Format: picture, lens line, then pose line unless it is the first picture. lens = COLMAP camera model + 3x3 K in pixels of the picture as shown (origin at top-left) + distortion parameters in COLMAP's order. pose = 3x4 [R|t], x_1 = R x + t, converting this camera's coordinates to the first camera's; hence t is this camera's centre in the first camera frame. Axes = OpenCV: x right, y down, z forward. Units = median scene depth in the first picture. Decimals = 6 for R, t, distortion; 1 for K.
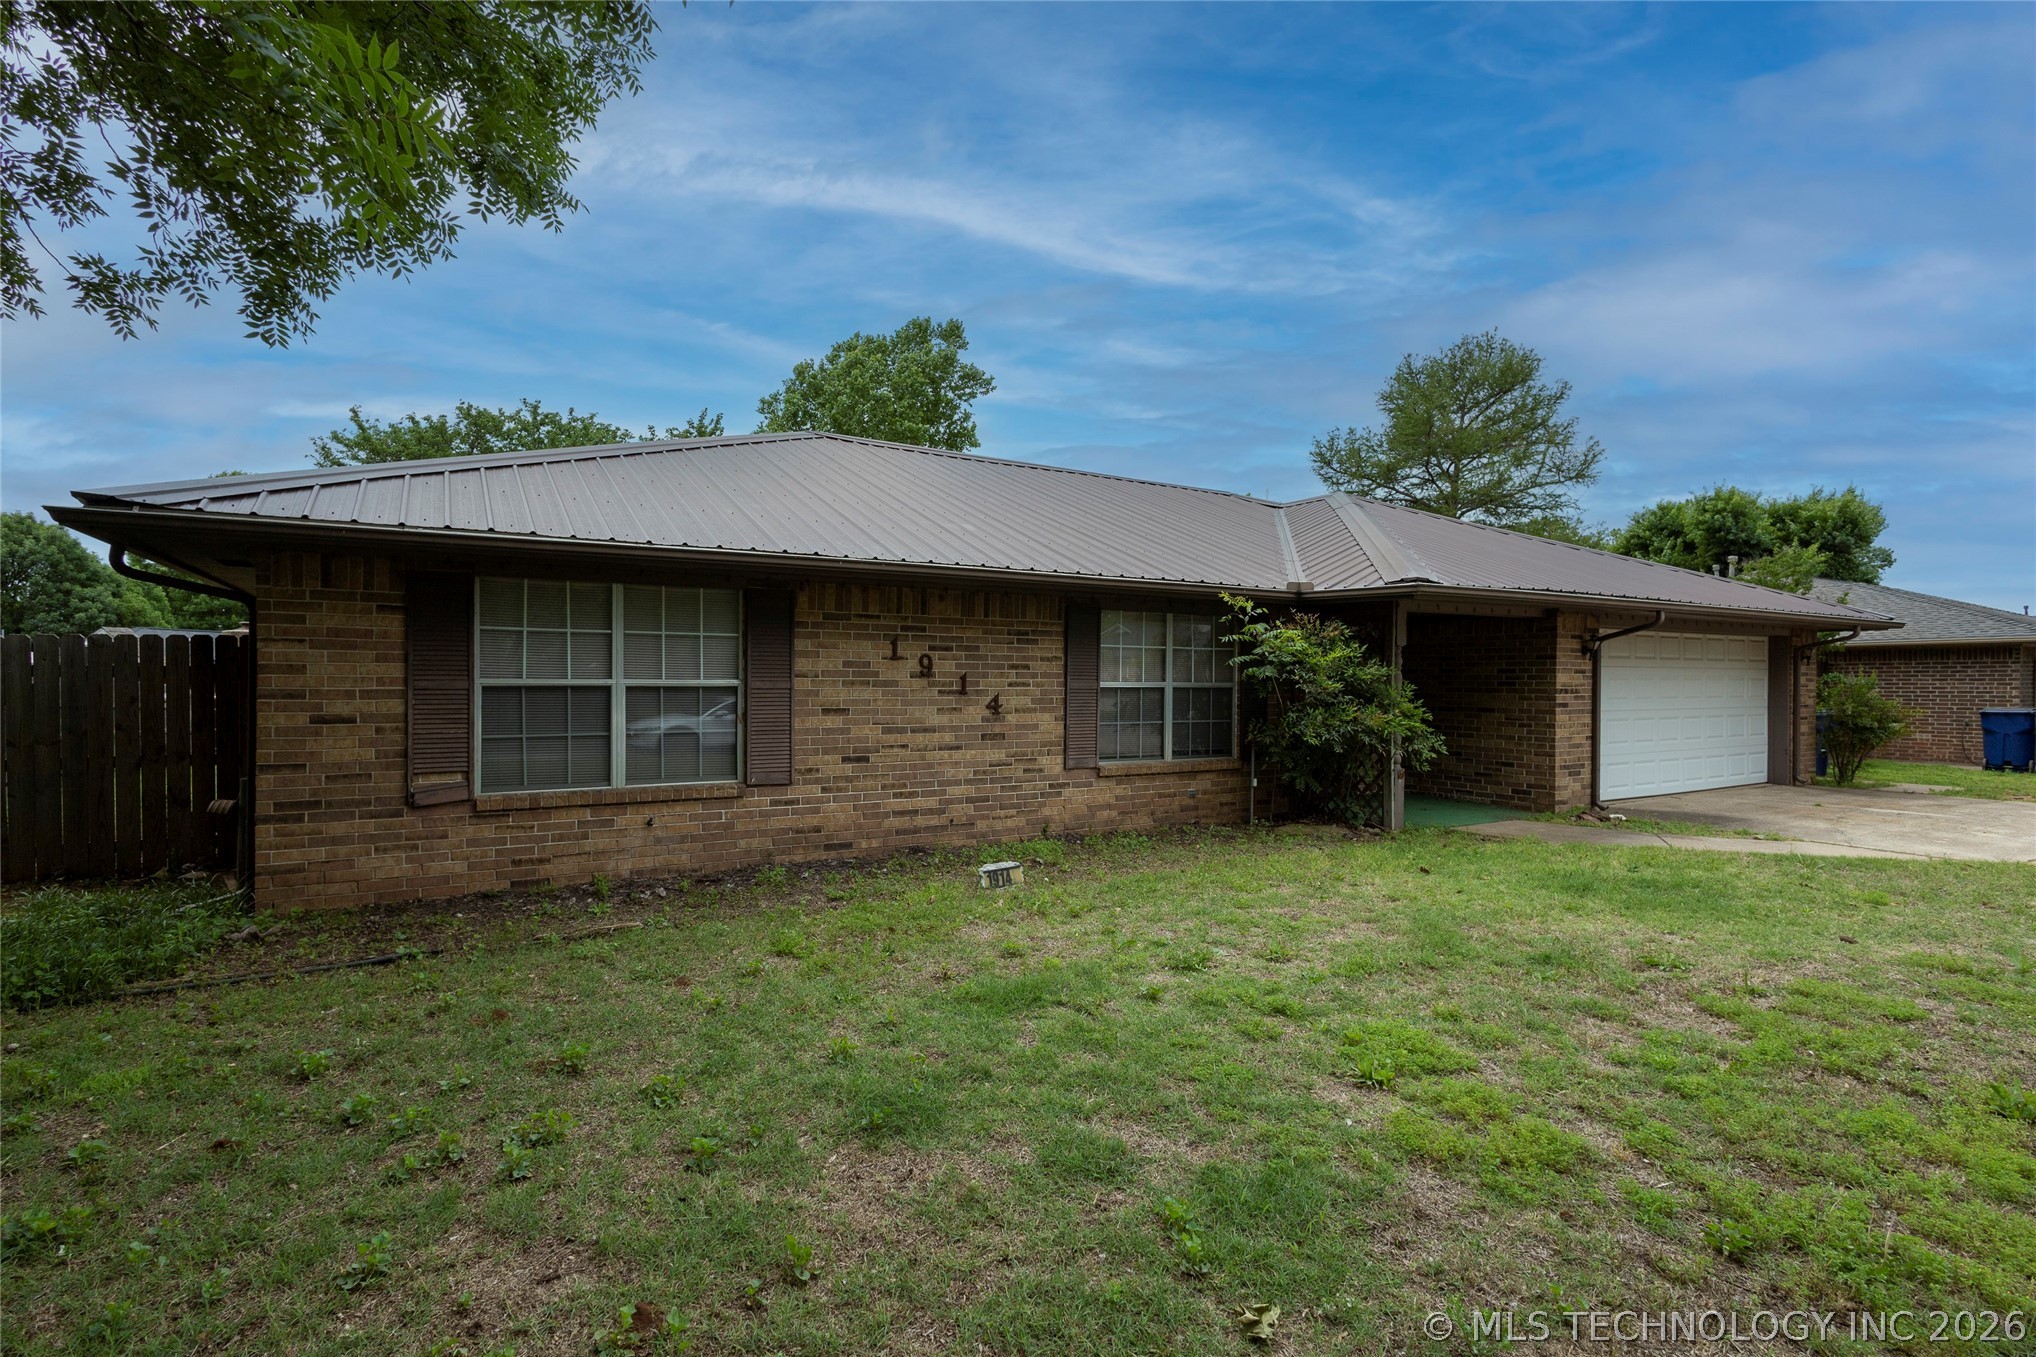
lens RADIAL K [[1026.1, 0, 1018.0], [0, 1026.1, 678.5], [0, 0, 1]] dist [-0.000953, -0.000378]
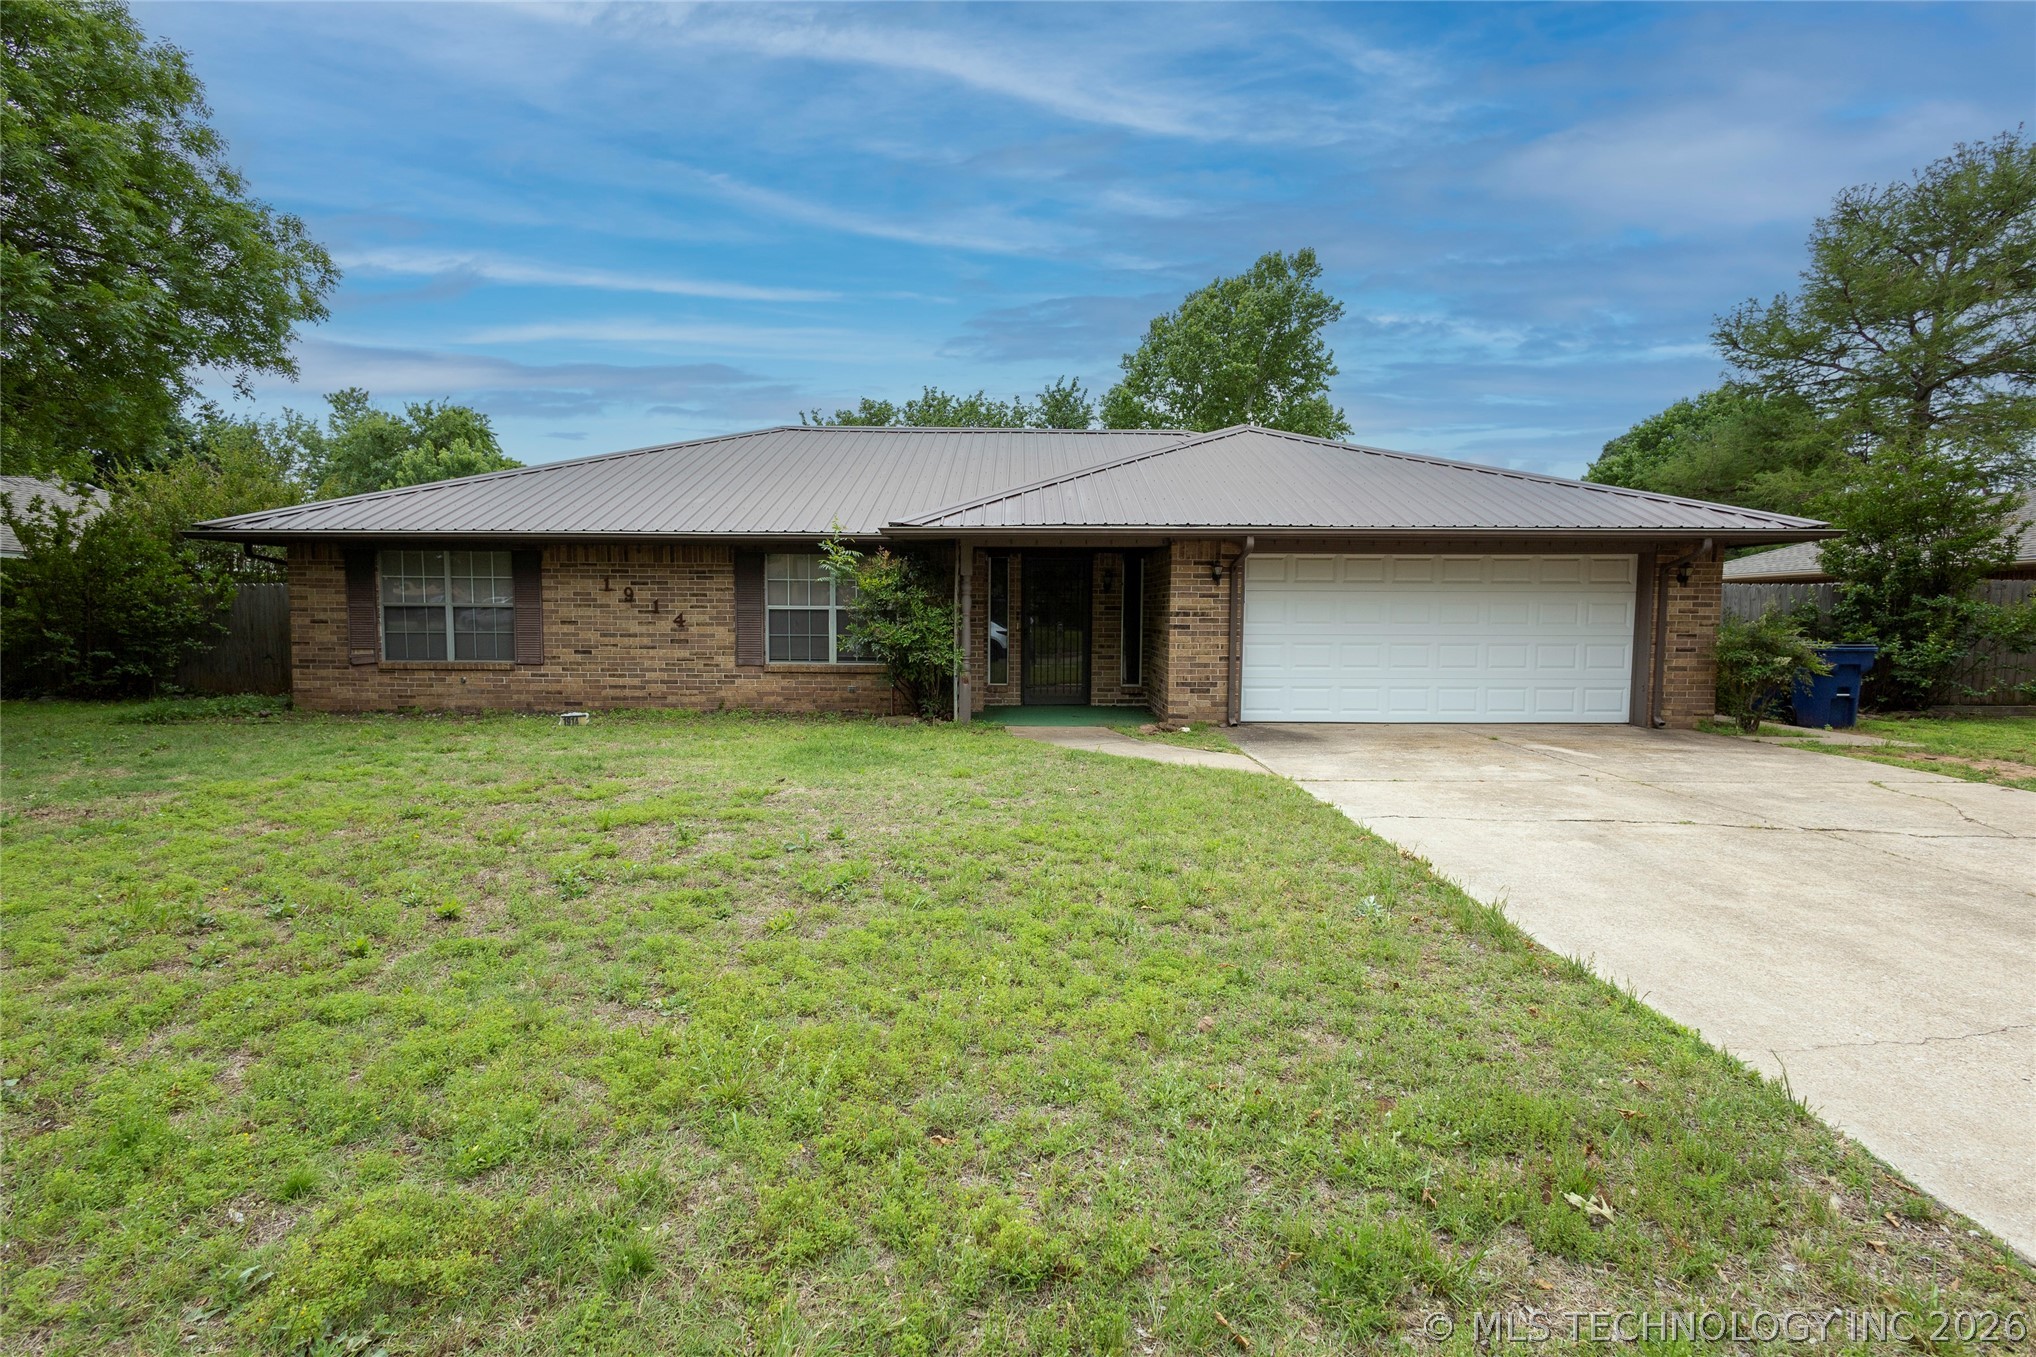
lens RADIAL K [[1026.1, 0, 1018.0], [0, 1026.1, 678.5], [0, 0, 1]] dist [-0.000953, -0.000378]
pose [[0.843054, 0.034734, -0.536706, 1.233043], [-0.001968, 0.998105, 0.061503, 0.017618], [0.537826, -0.050794, 0.841525, -0.010294]]
